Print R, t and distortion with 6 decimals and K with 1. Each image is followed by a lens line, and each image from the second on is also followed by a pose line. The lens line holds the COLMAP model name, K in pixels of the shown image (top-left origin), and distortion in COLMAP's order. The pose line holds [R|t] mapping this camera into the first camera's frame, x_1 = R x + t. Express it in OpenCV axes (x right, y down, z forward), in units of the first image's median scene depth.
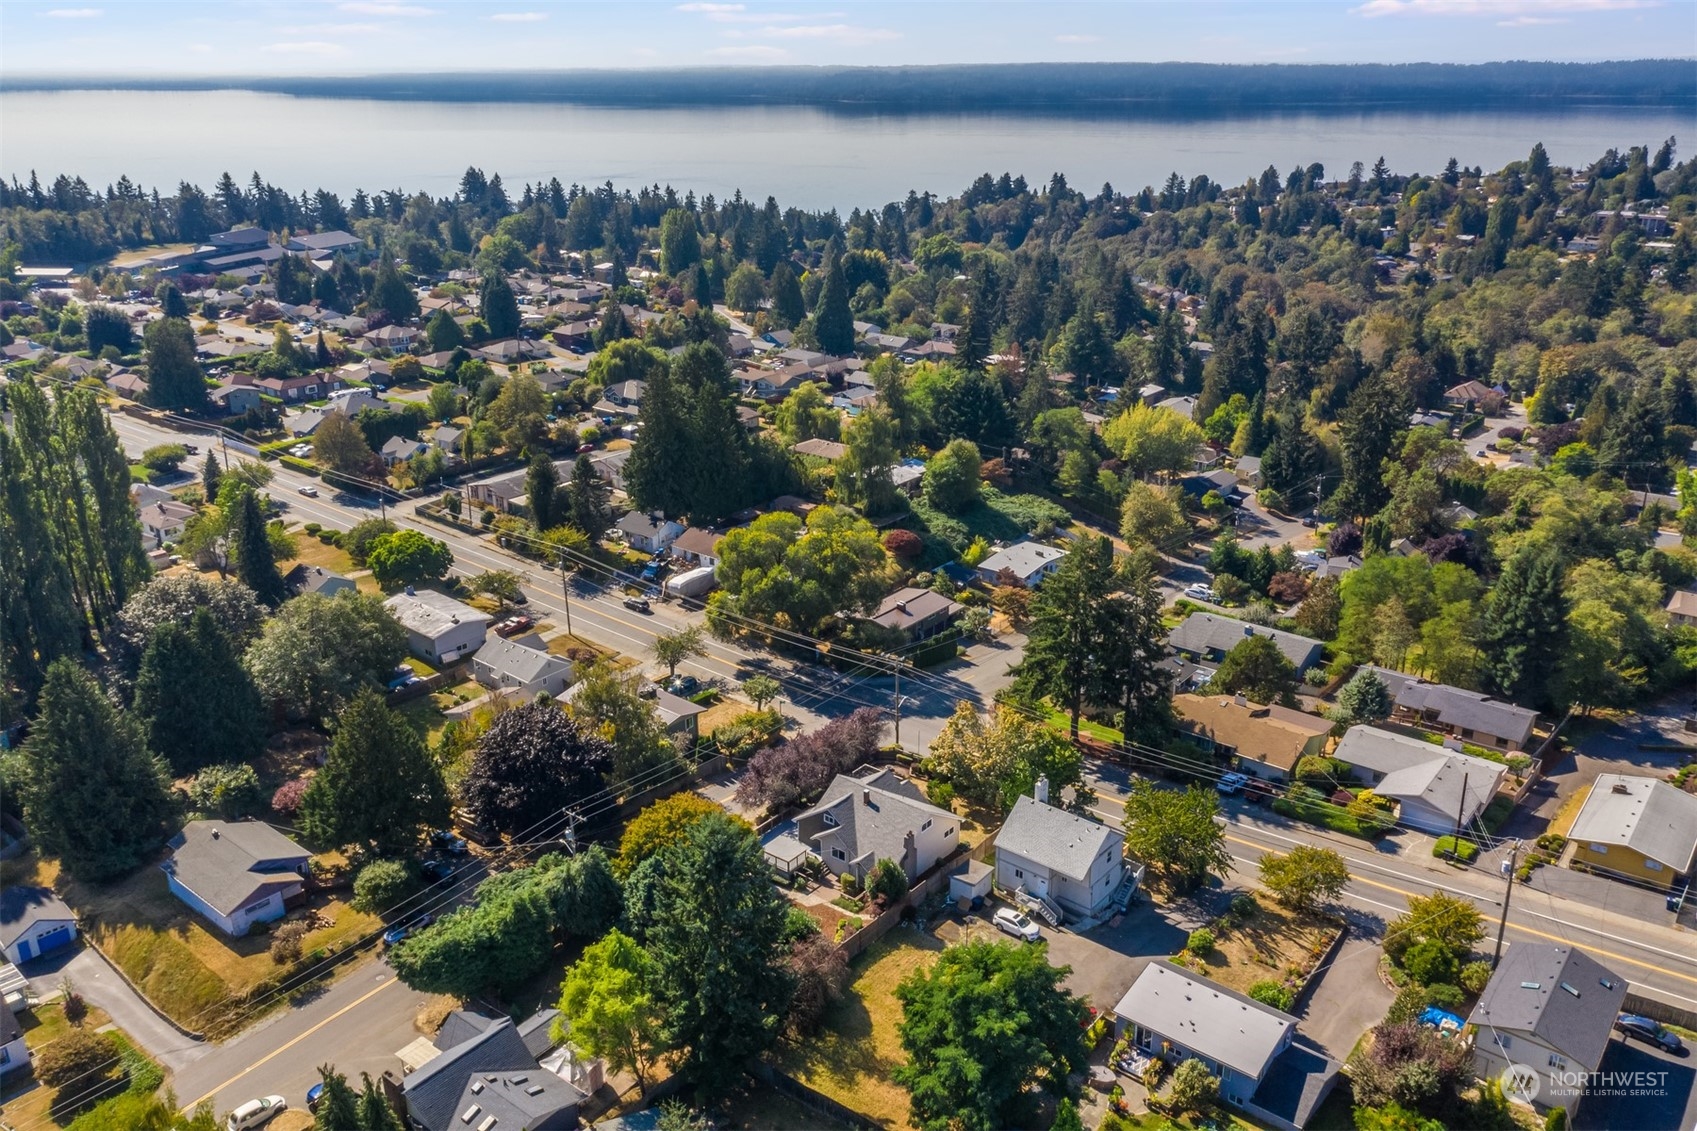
lens RADIAL K [[1347.0, 0, 848.3], [0, 1347.0, 566.5], [0, 0, 1]] dist [-0.005137, 0.009529]
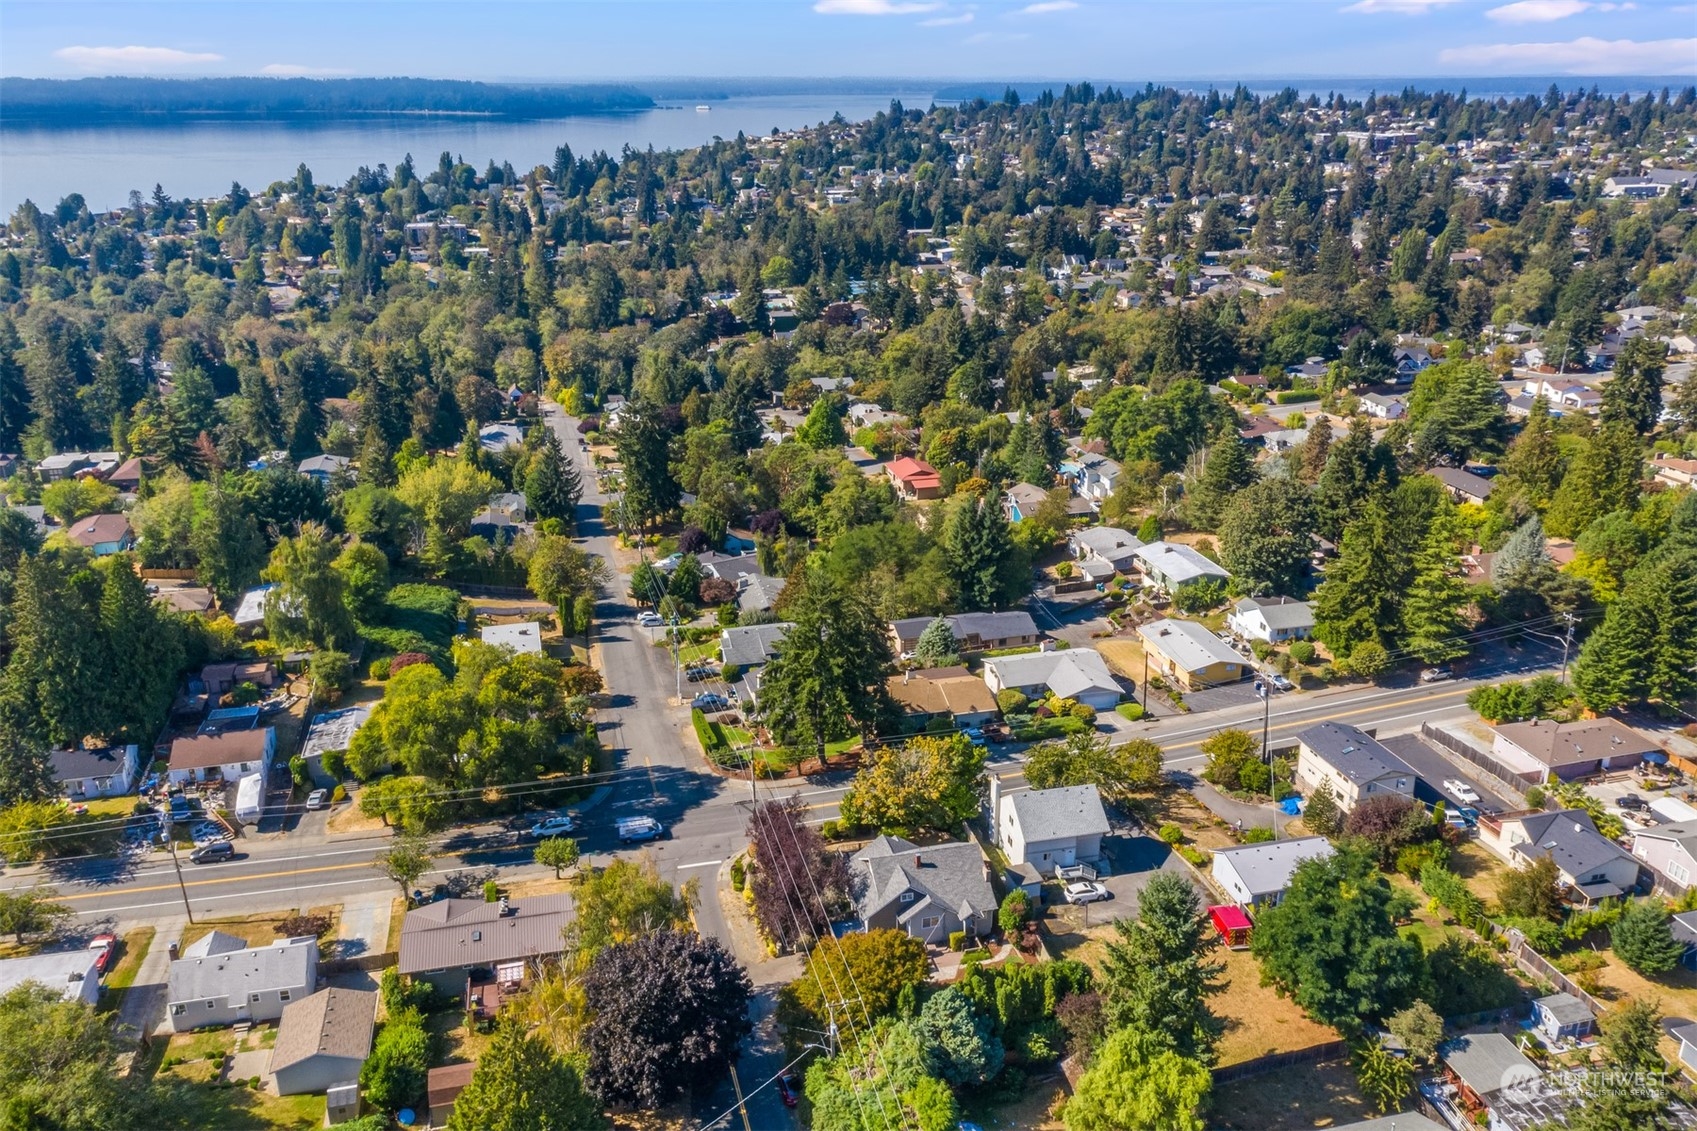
lens RADIAL K [[1347.0, 0, 848.1], [0, 1347.0, 562.7], [0, 0, 1]] dist [-0.005137, 0.009529]
pose [[0.575191, -0.266015, 0.773558, -0.157268], [0.273890, 0.953694, 0.124307, -0.038893], [-0.770805, 0.140370, 0.621415, 0.081269]]
